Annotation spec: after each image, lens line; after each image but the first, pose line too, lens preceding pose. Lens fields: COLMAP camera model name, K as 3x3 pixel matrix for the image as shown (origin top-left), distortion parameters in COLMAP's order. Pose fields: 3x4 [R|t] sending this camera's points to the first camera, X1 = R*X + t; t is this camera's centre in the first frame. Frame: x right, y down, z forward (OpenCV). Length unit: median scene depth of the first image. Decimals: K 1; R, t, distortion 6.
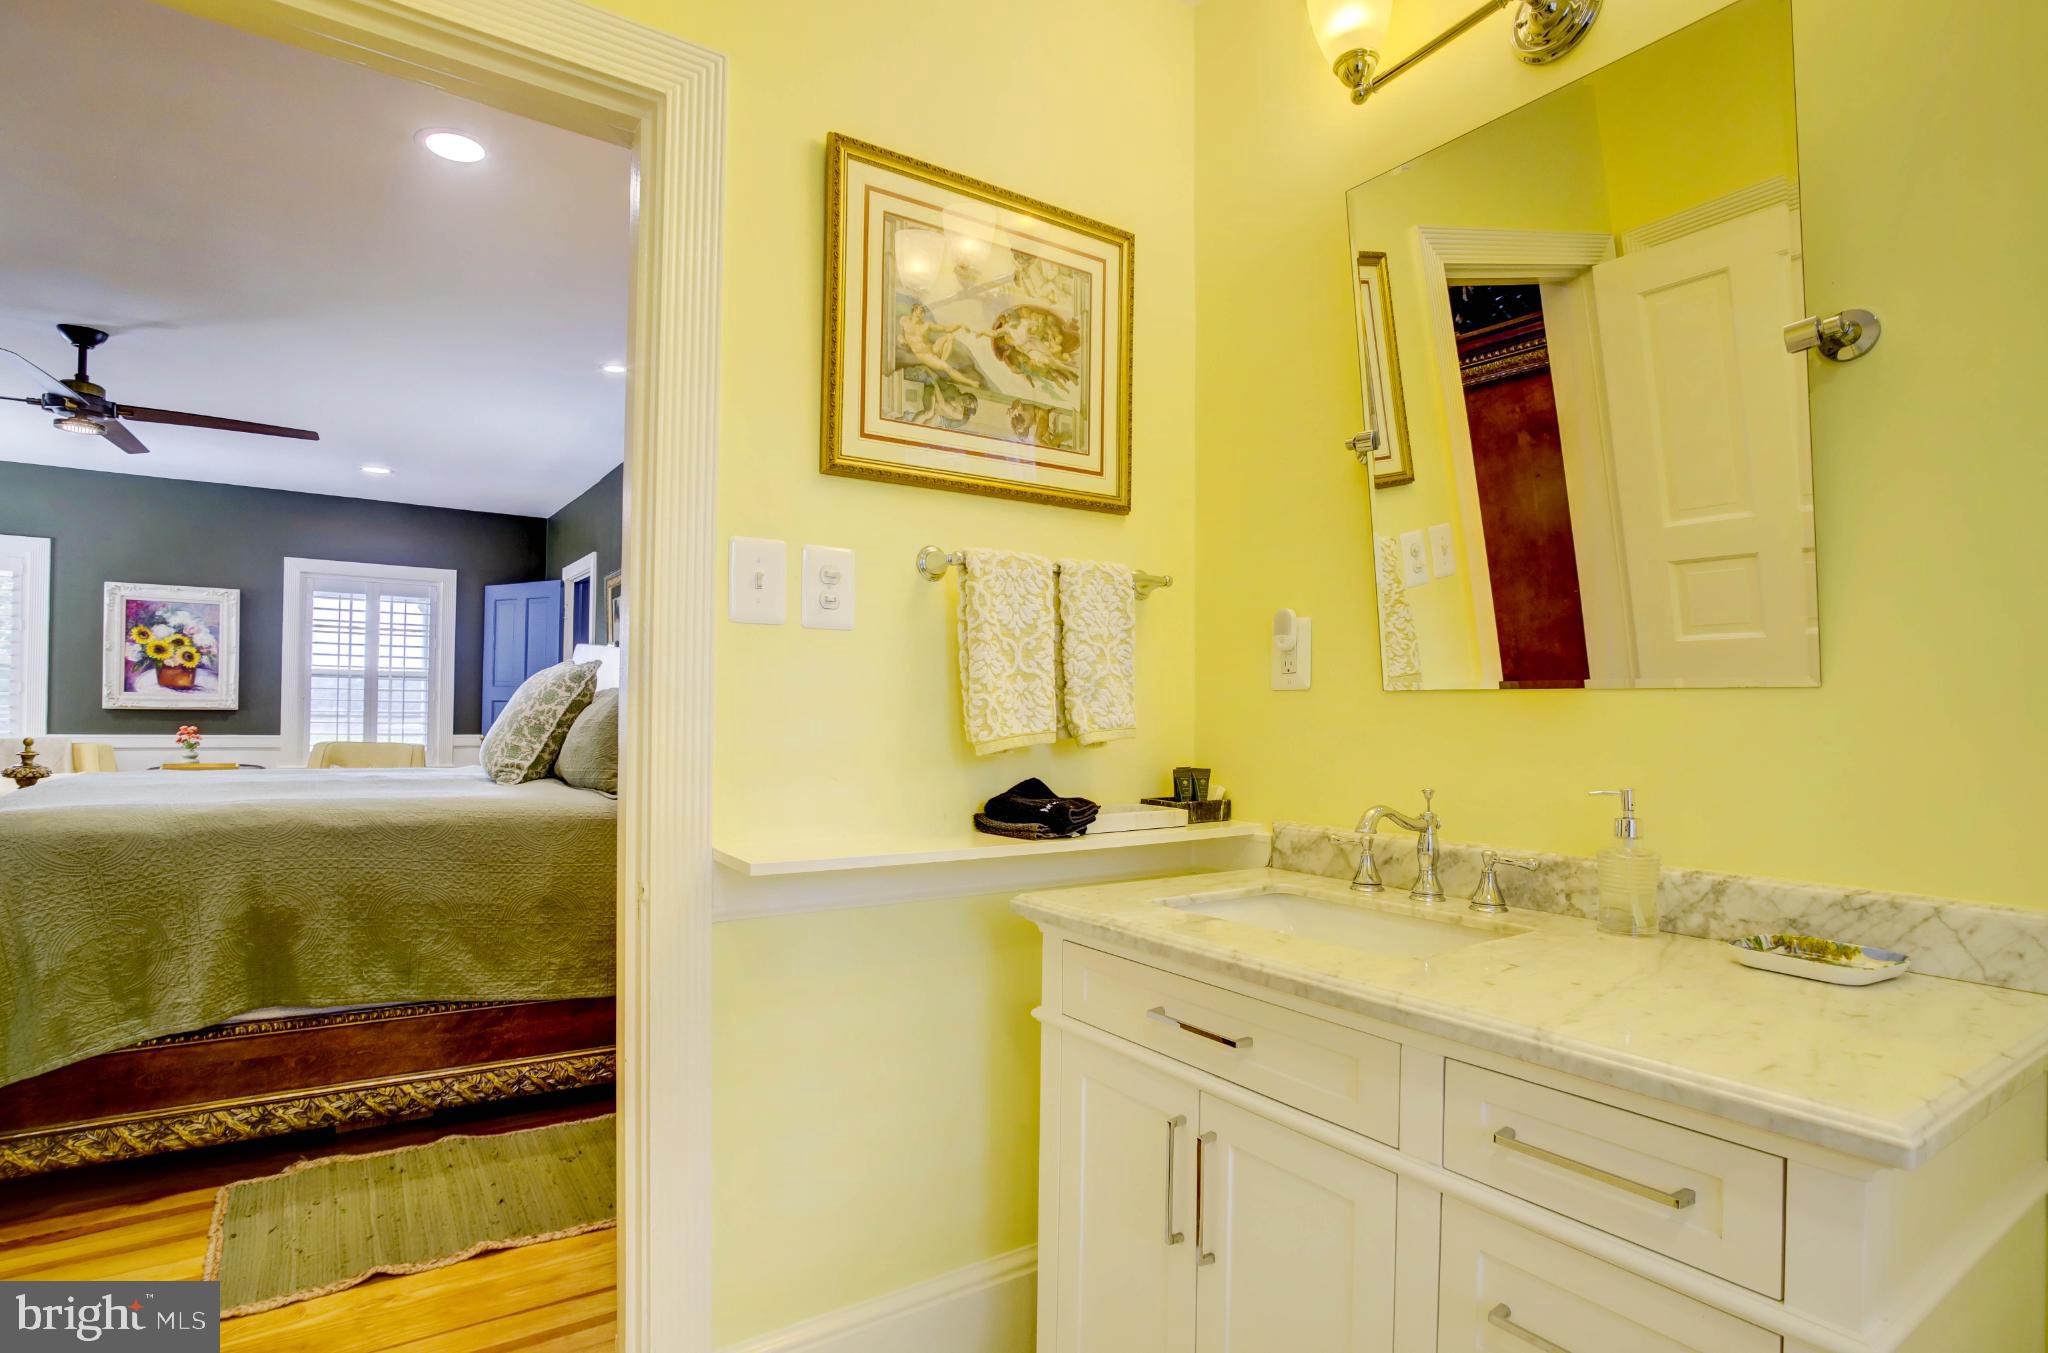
lens RADIAL K [[1042.5, 0, 1007.2], [0, 1042.5, 707.2], [0, 0, 1]] dist [-0.062928, 0.031594]
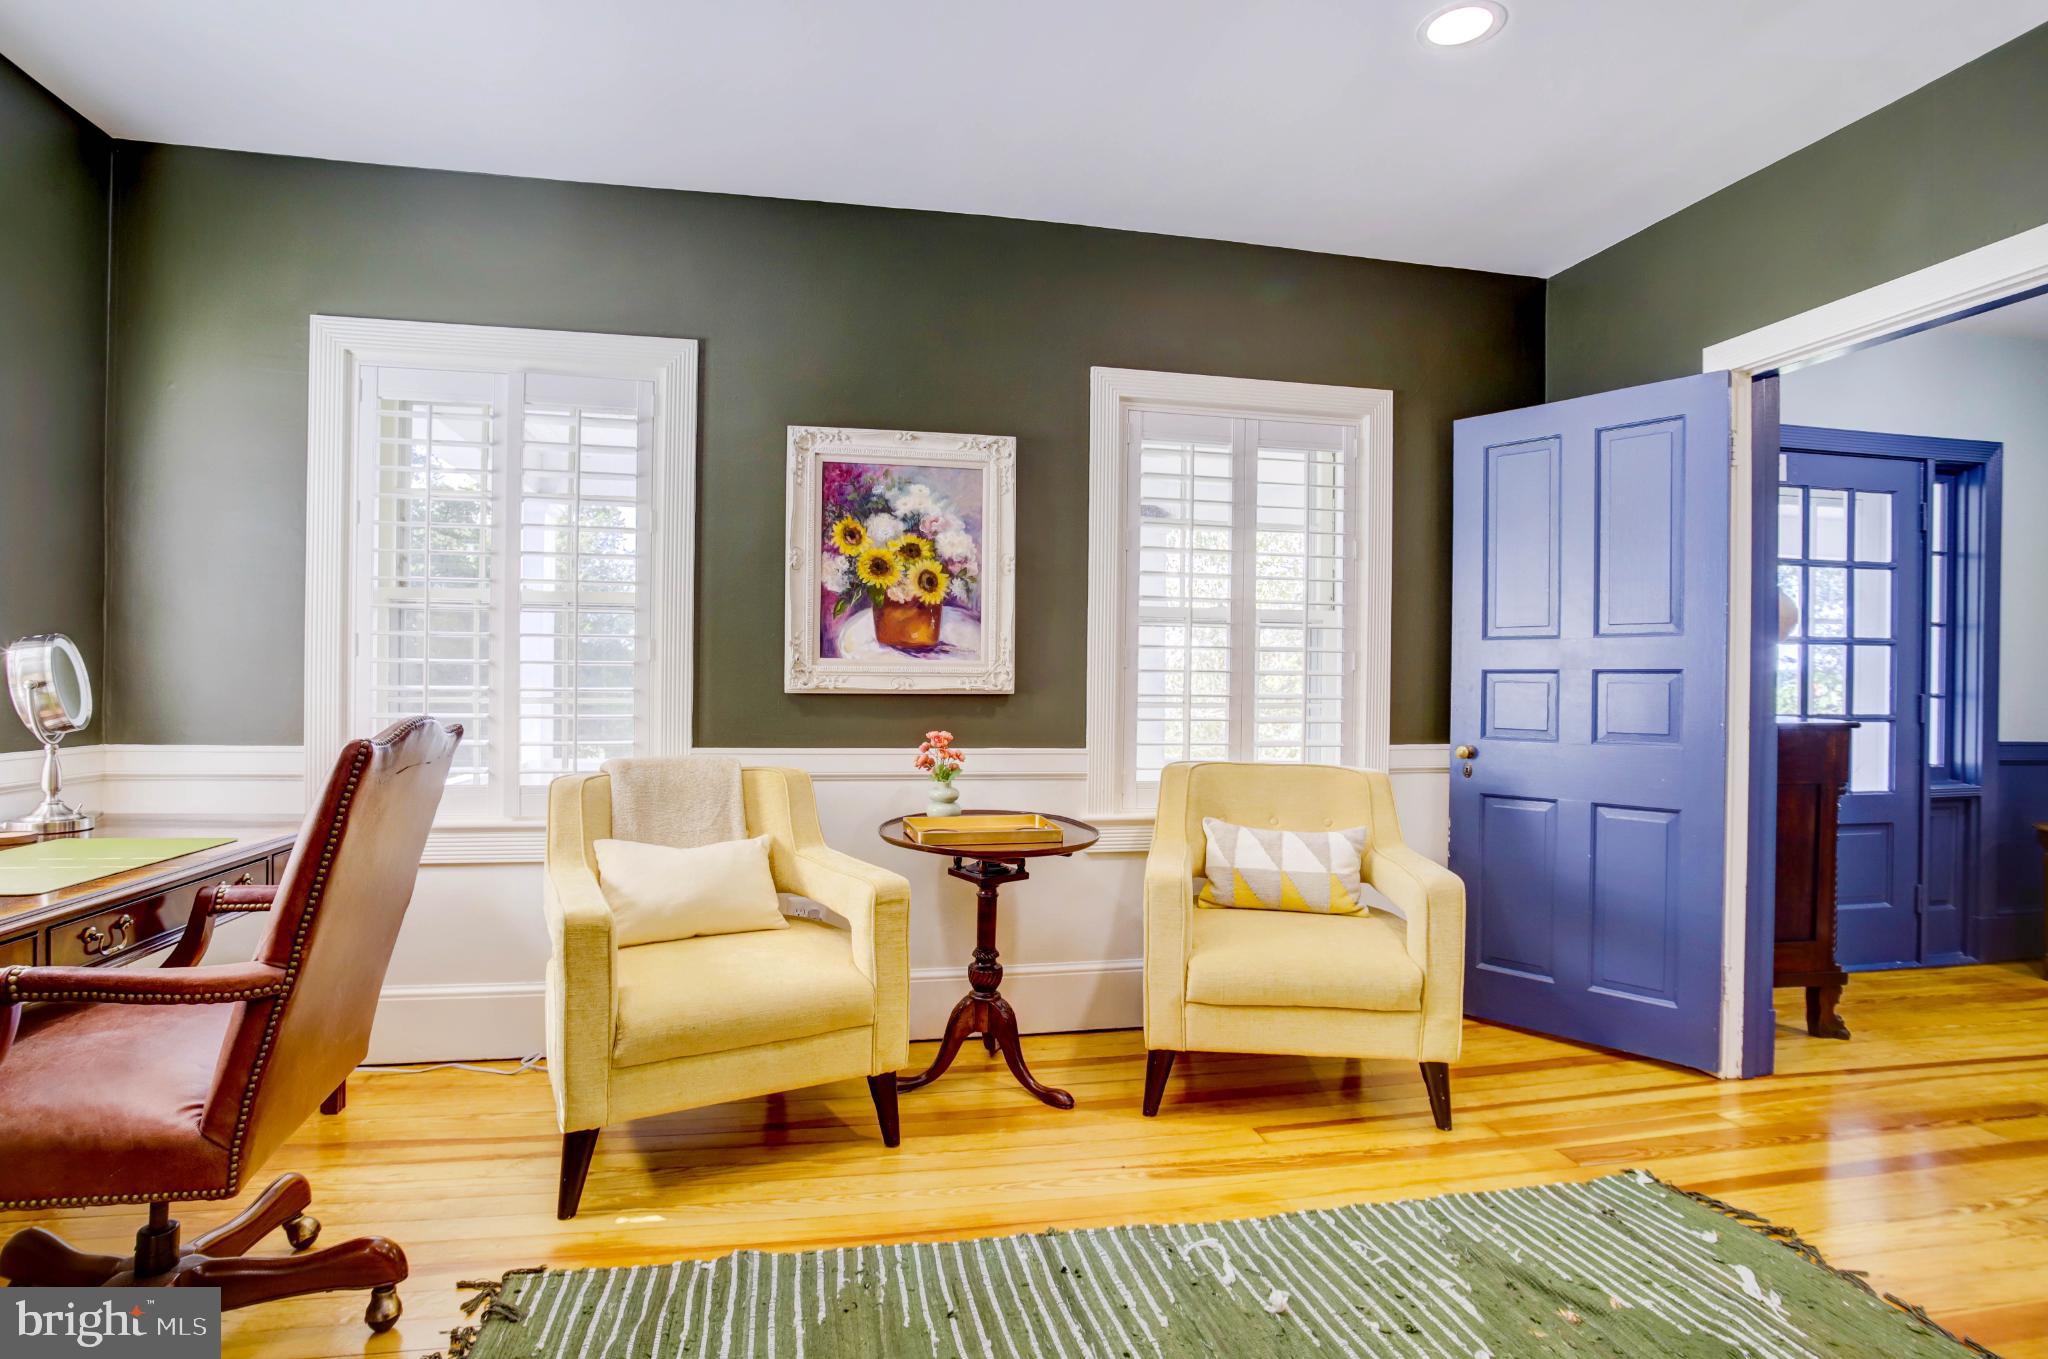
lens RADIAL K [[1042.5, 0, 1007.2], [0, 1042.5, 710.2], [0, 0, 1]] dist [-0.062928, 0.031594]
pose [[0.922749, 0.001686, -0.385398, -0.577127], [0.006586, 0.999775, 0.020143, 0.000272], [0.385345, -0.021125, 0.922531, 0.557480]]
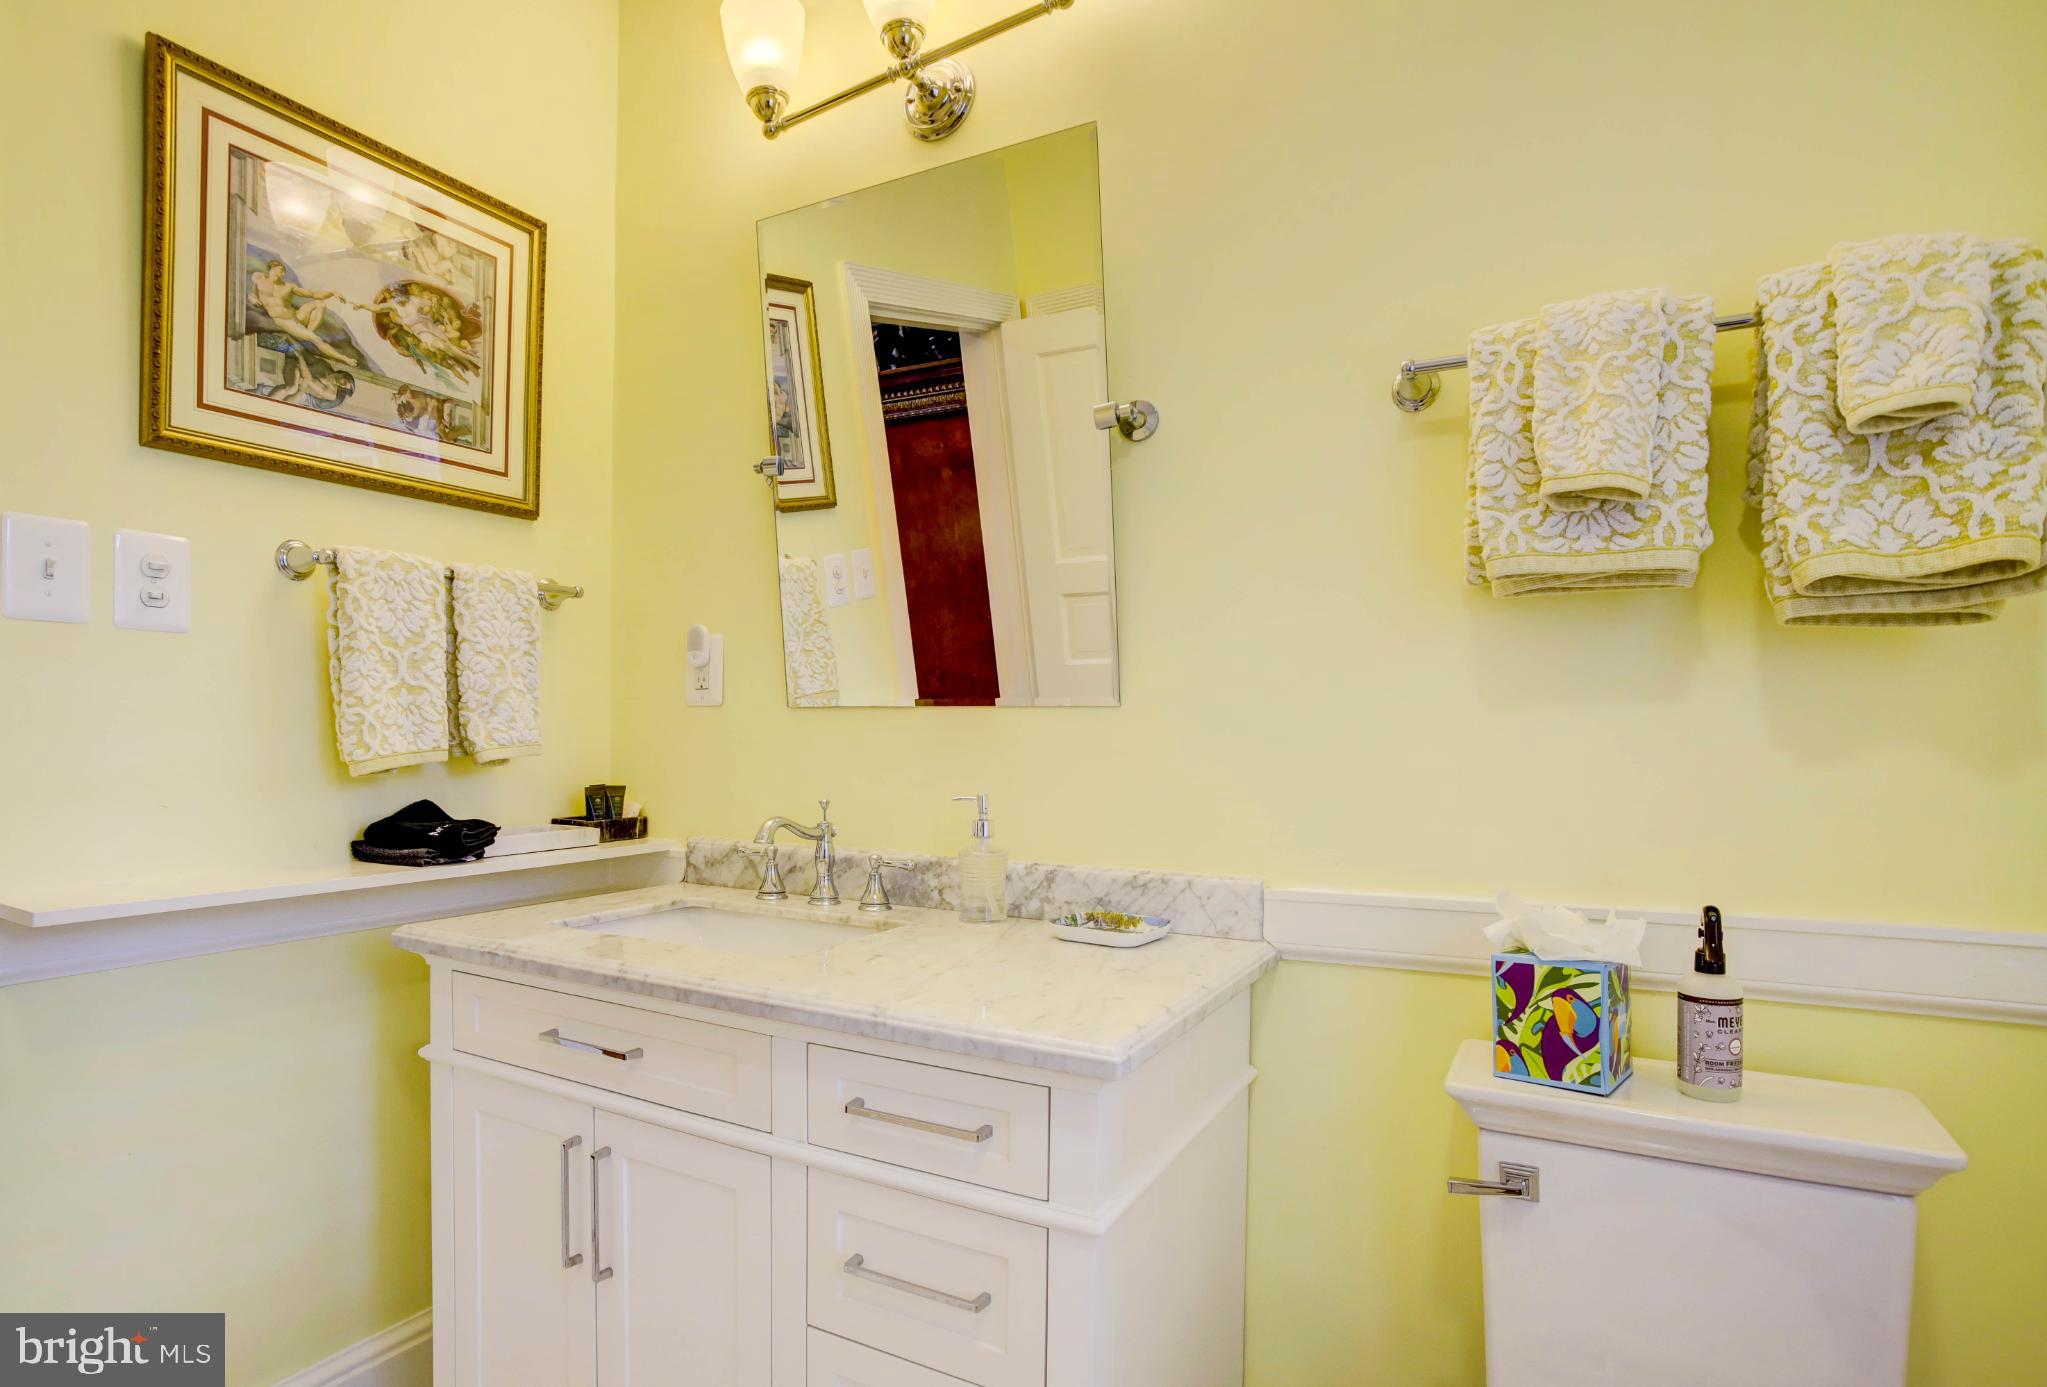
lens RADIAL K [[1080.5, 0, 953.1], [0, 1080.5, 738.7], [0, 0, 1]] dist [-0.065913, 0.033628]
pose [[0.899977, -0.005717, 0.435900, 0.046304], [-0.000702, 0.999894, 0.014562, -0.000111], [-0.435937, -0.013412, 0.899877, -0.063828]]
